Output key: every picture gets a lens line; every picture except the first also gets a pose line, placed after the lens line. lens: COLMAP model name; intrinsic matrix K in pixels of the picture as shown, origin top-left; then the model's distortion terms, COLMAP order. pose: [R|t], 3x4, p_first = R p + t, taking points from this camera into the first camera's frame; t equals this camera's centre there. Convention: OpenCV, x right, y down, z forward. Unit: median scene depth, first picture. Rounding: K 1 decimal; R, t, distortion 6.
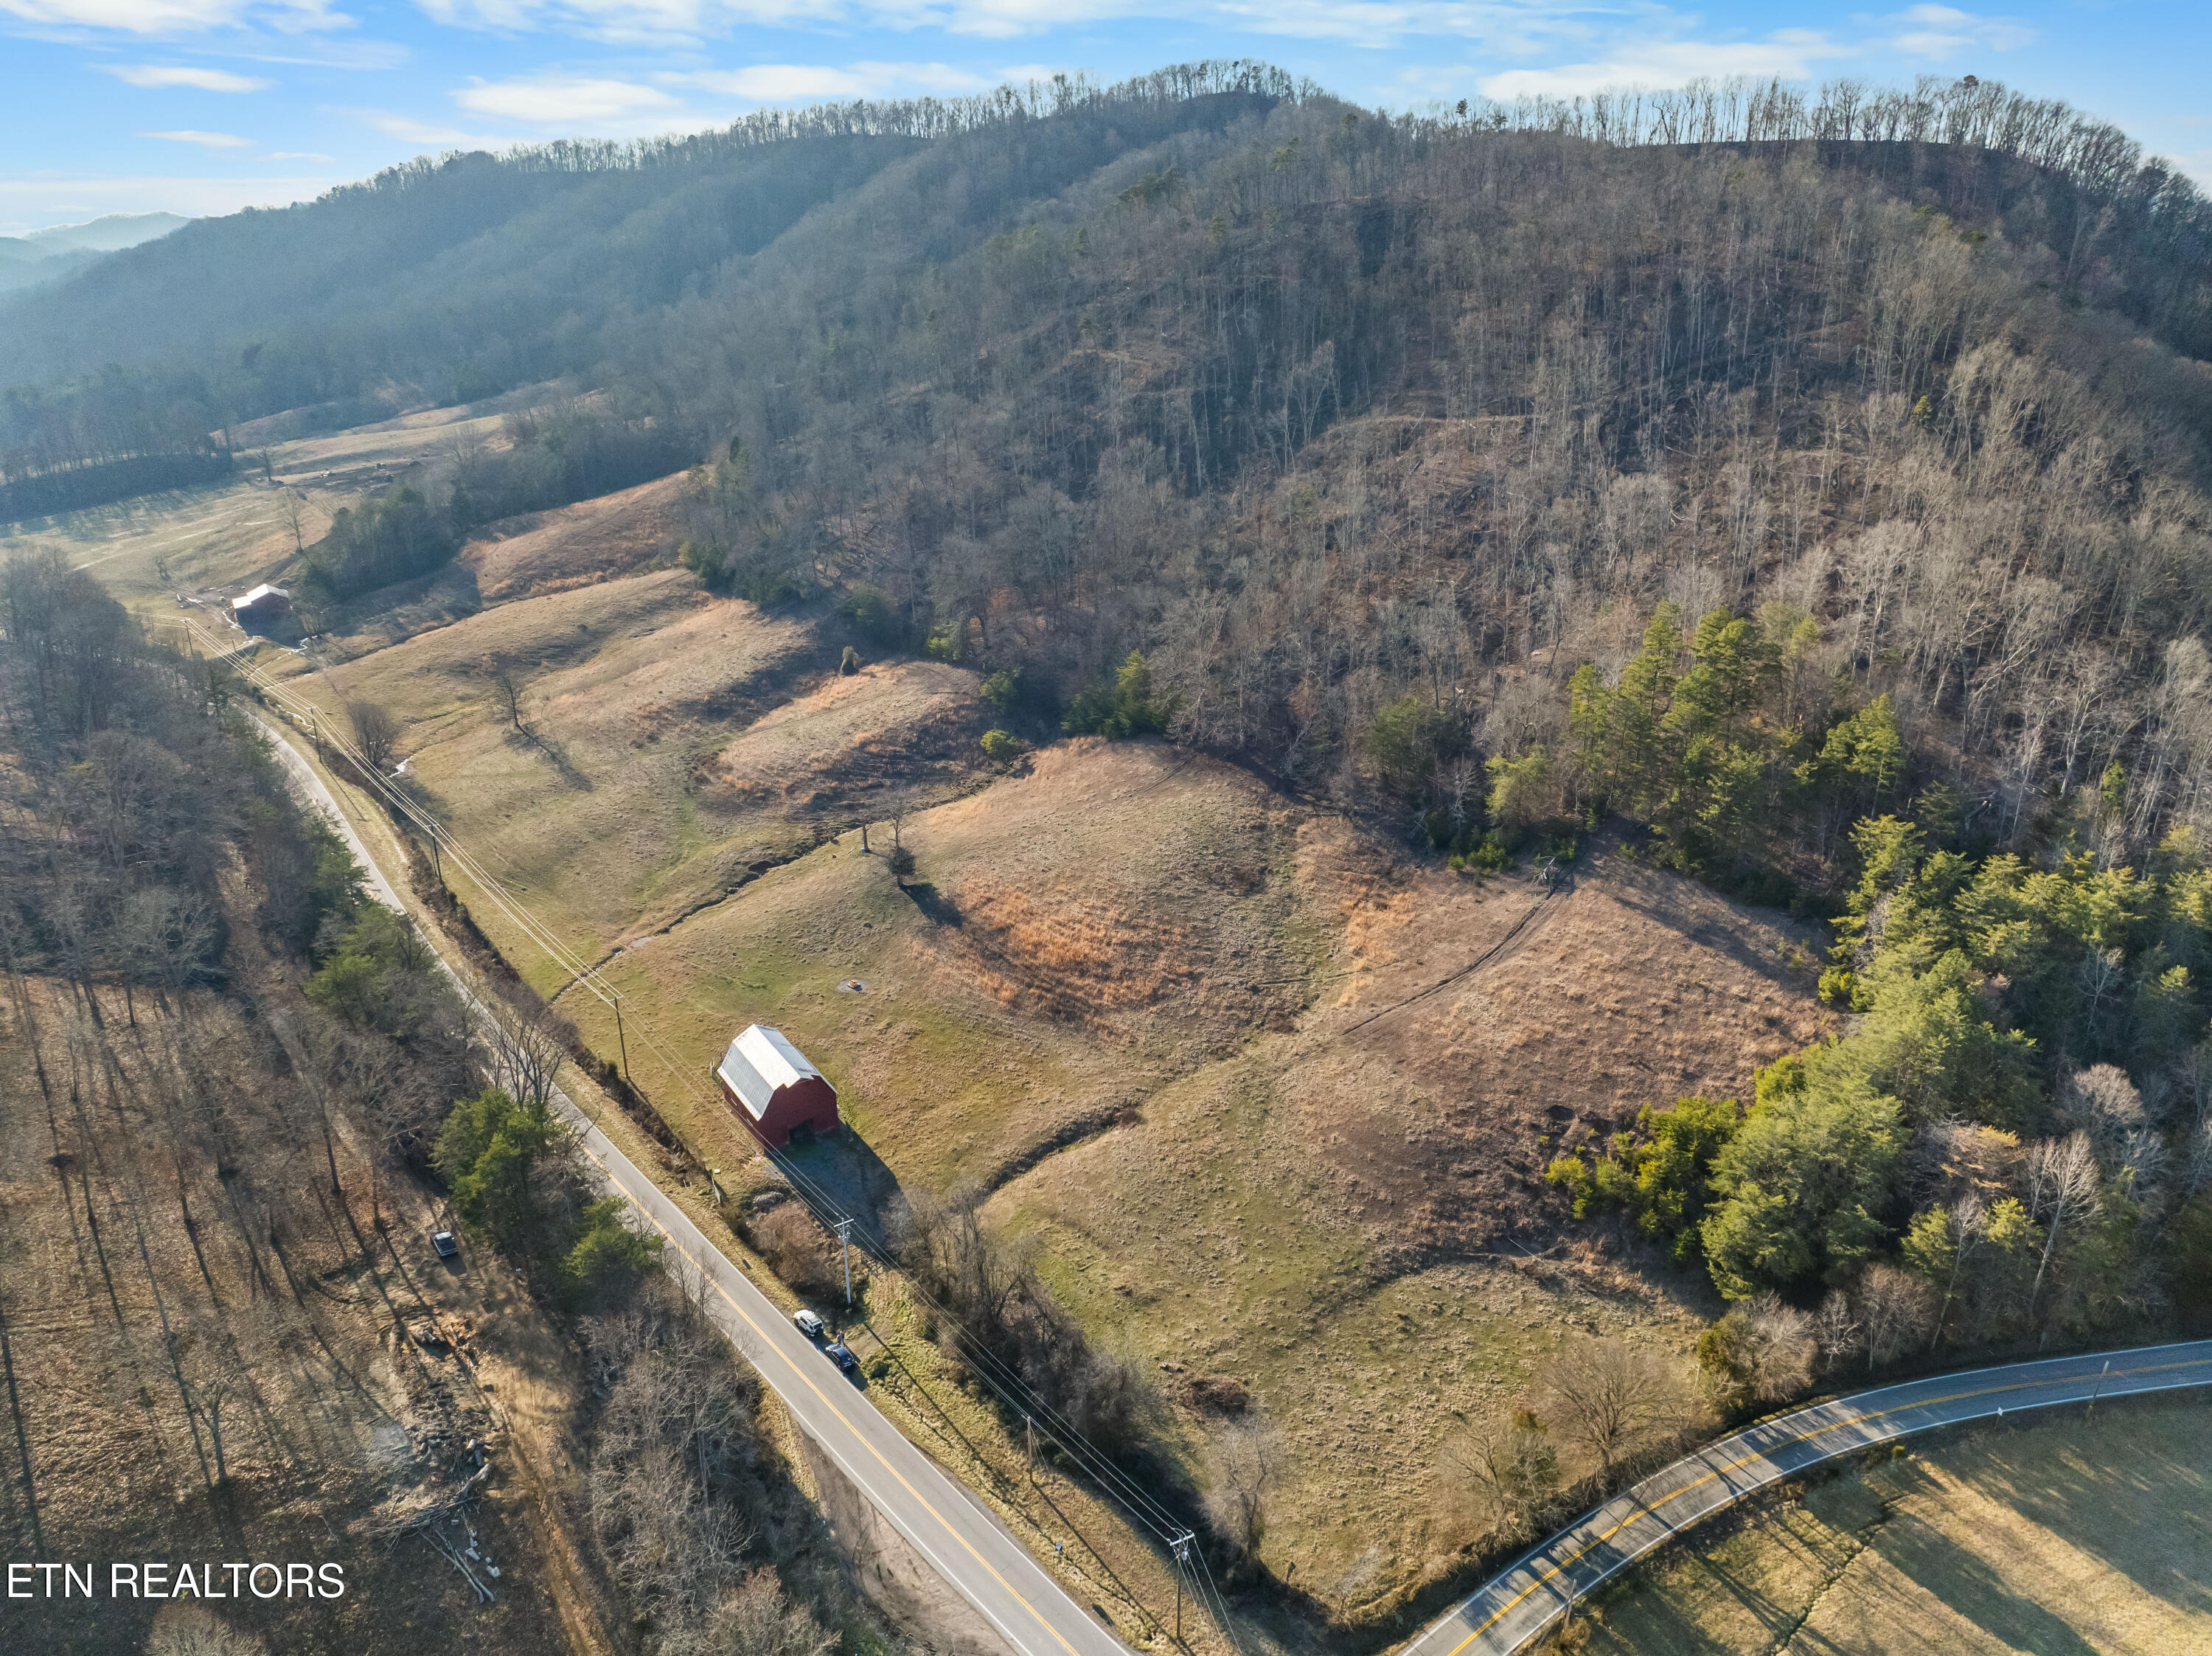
lens RADIAL K [[1557.2, 0, 1106.9], [0, 1557.2, 817.4], [0, 0, 1]] dist [-0.028155, -0.023297]
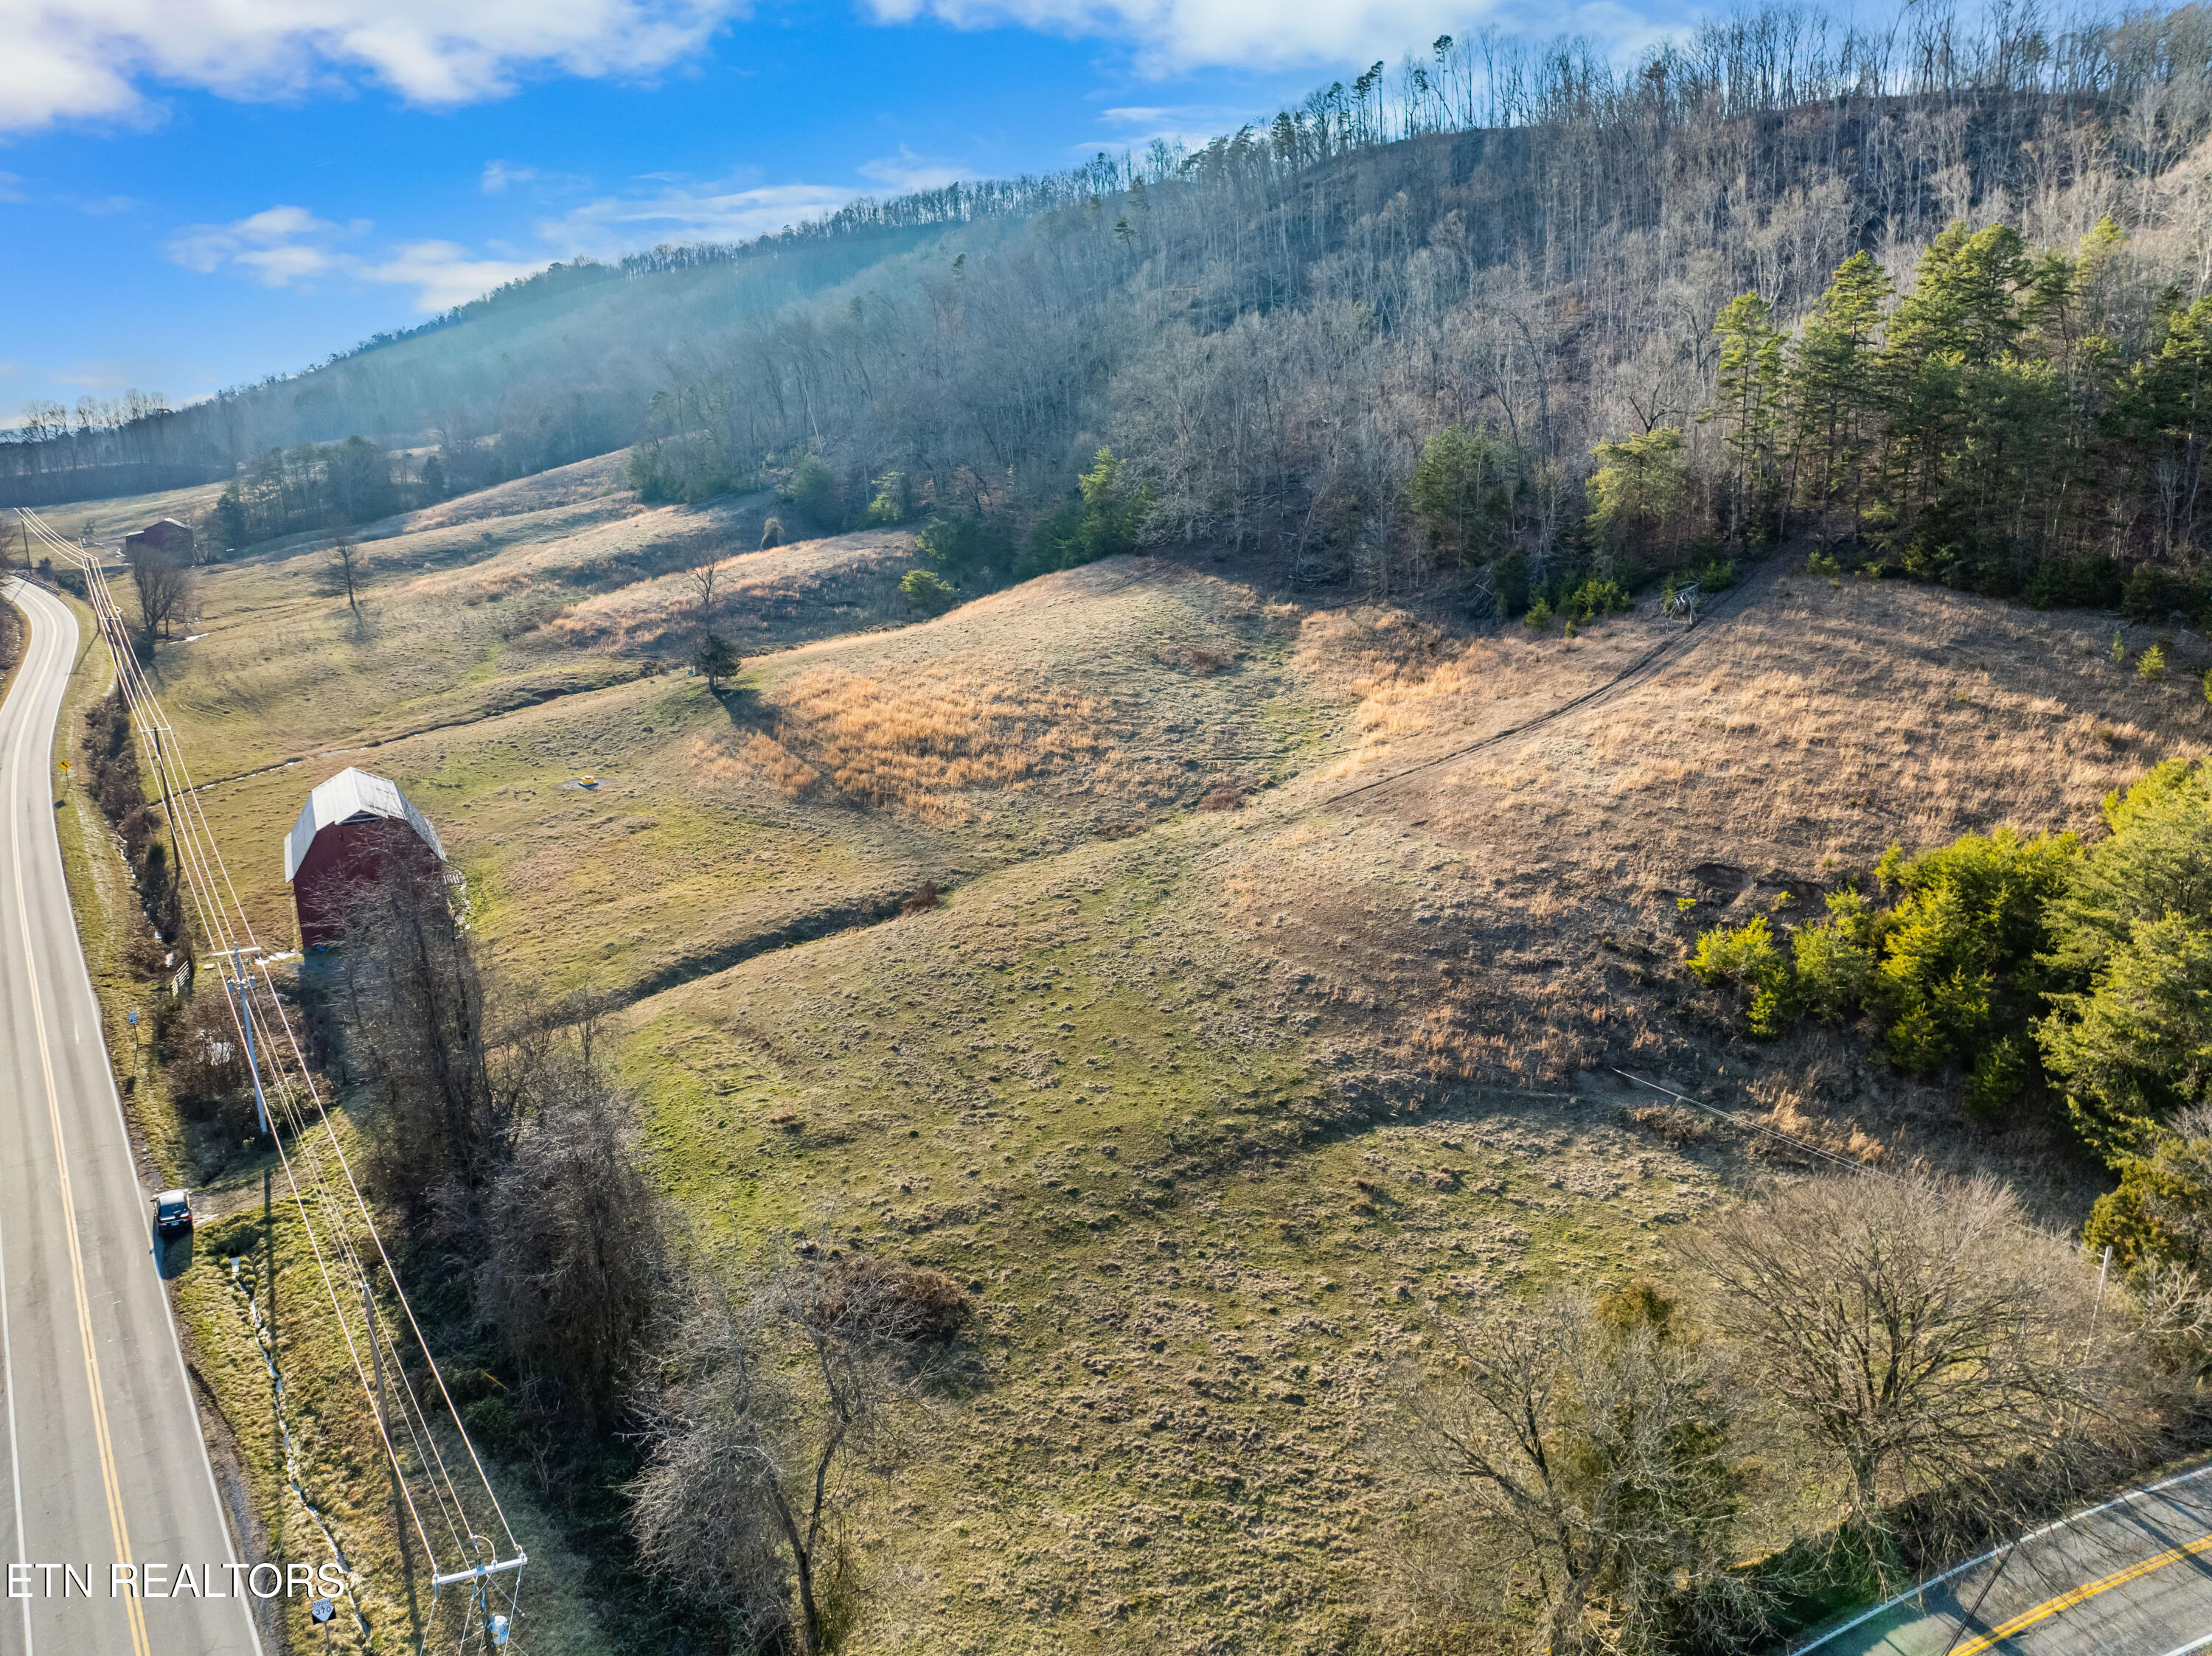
lens RADIAL K [[1557.2, 0, 1106.9], [0, 1557.2, 817.4], [0, 0, 1]] dist [-0.028155, -0.023297]
pose [[0.996123, 0.020378, -0.085583, 0.125352], [-0.030823, 0.991983, -0.122552, 0.225834], [0.082400, 0.124715, 0.988765, 0.442353]]
